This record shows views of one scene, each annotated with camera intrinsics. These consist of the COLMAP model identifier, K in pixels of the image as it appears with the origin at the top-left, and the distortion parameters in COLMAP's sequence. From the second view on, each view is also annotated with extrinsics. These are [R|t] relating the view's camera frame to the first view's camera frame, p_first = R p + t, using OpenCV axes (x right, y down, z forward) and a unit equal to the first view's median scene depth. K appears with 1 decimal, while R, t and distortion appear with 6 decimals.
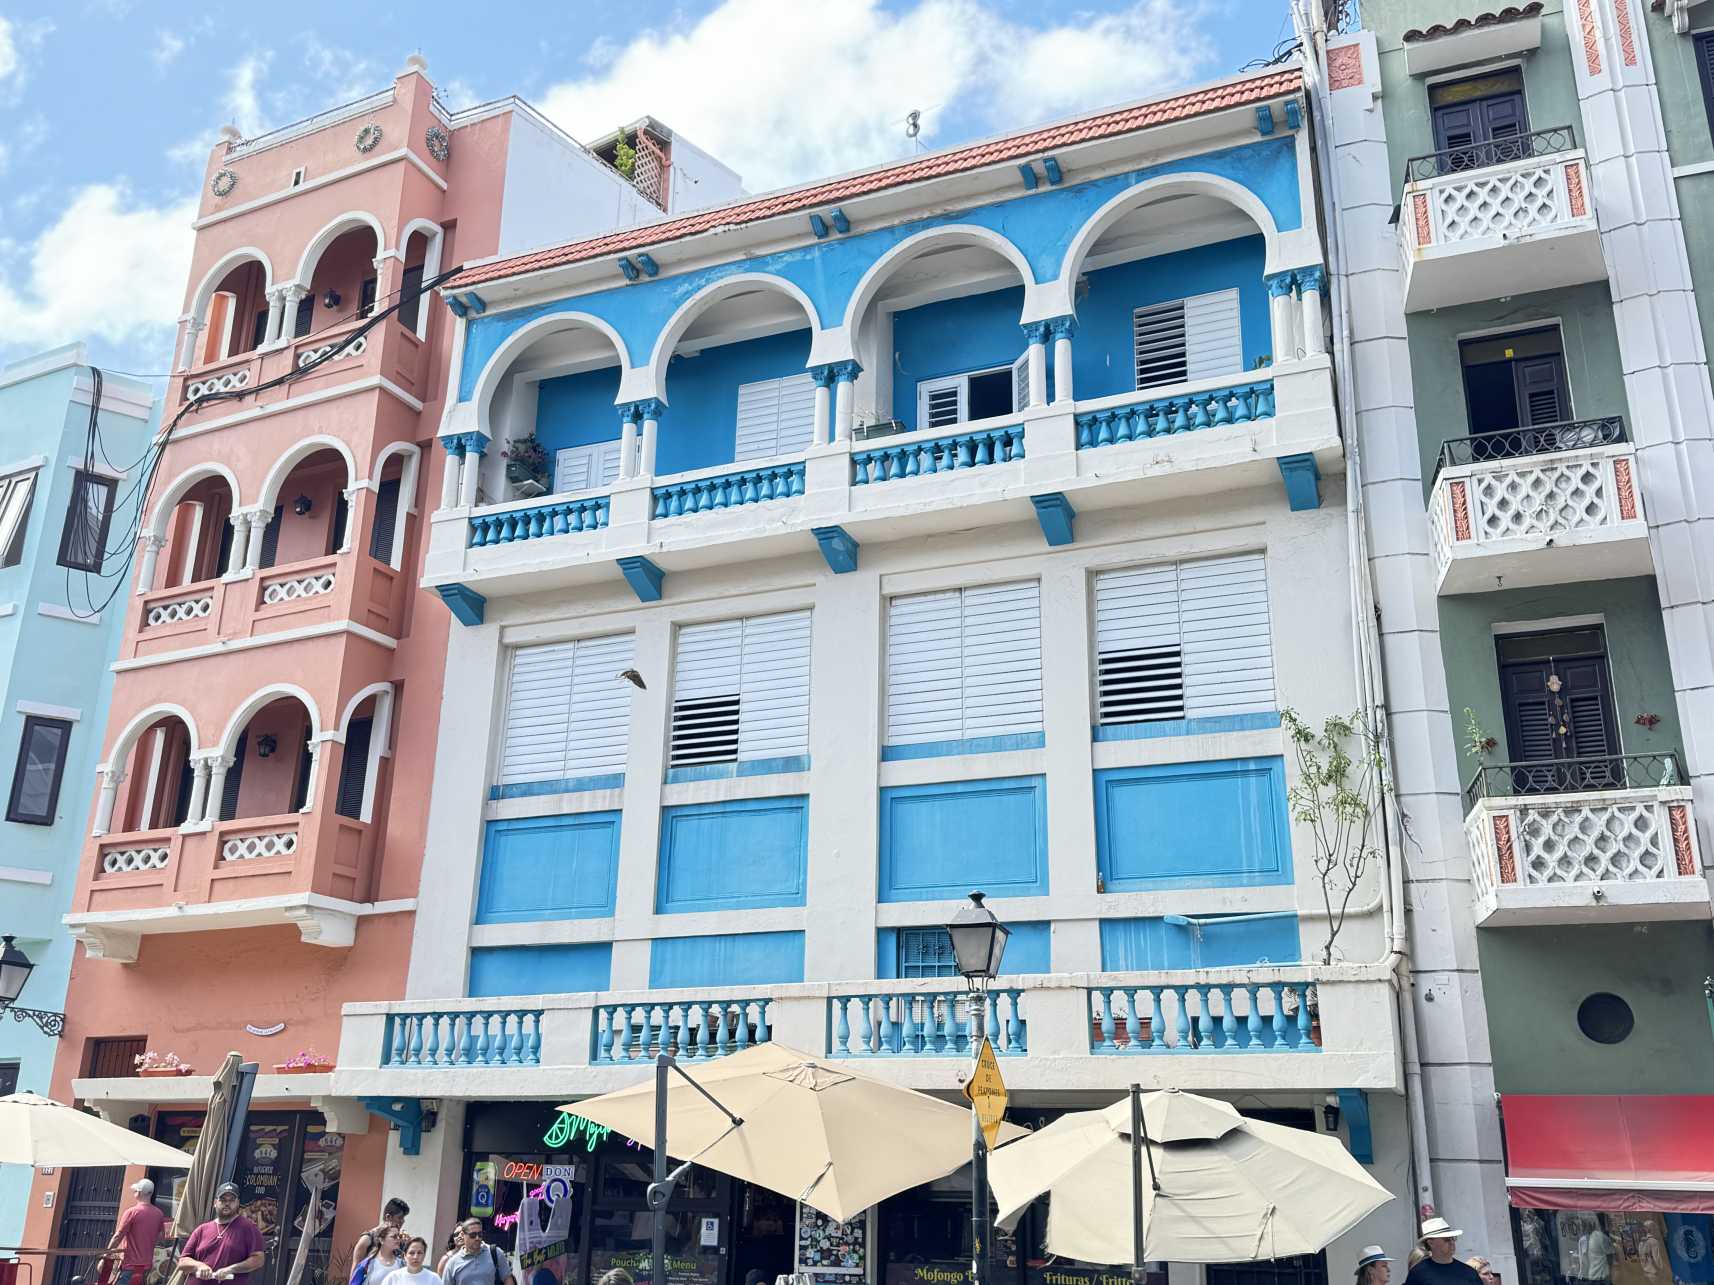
lens RADIAL K [[1553.3, 0, 861.6], [0, 1553.3, 586.1], [0, 0, 1]] dist [0.173817, -0.492417]
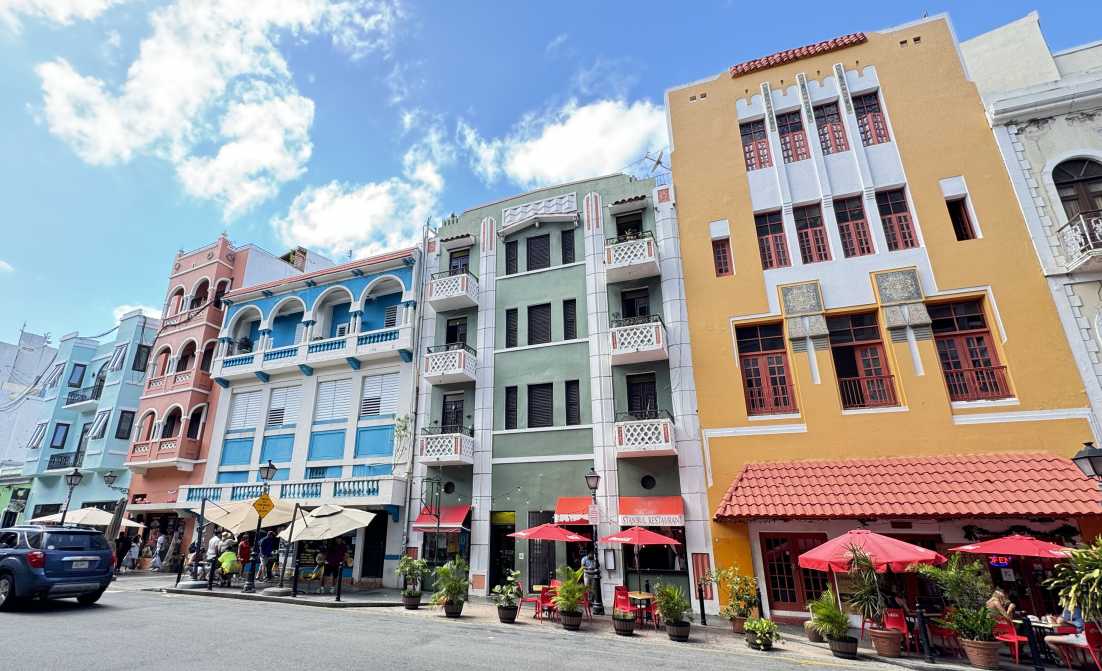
lens RADIAL K [[468.7, 0, 550.0], [0, 468.7, 376.6], [0, 0, 1]] dist [-0.046598, 0.000291]
pose [[0.996532, -0.004873, 0.083064, 0.456133], [0.000428, 0.998571, 0.053447, -0.063372], [-0.083206, -0.053226, 0.995110, -0.177317]]
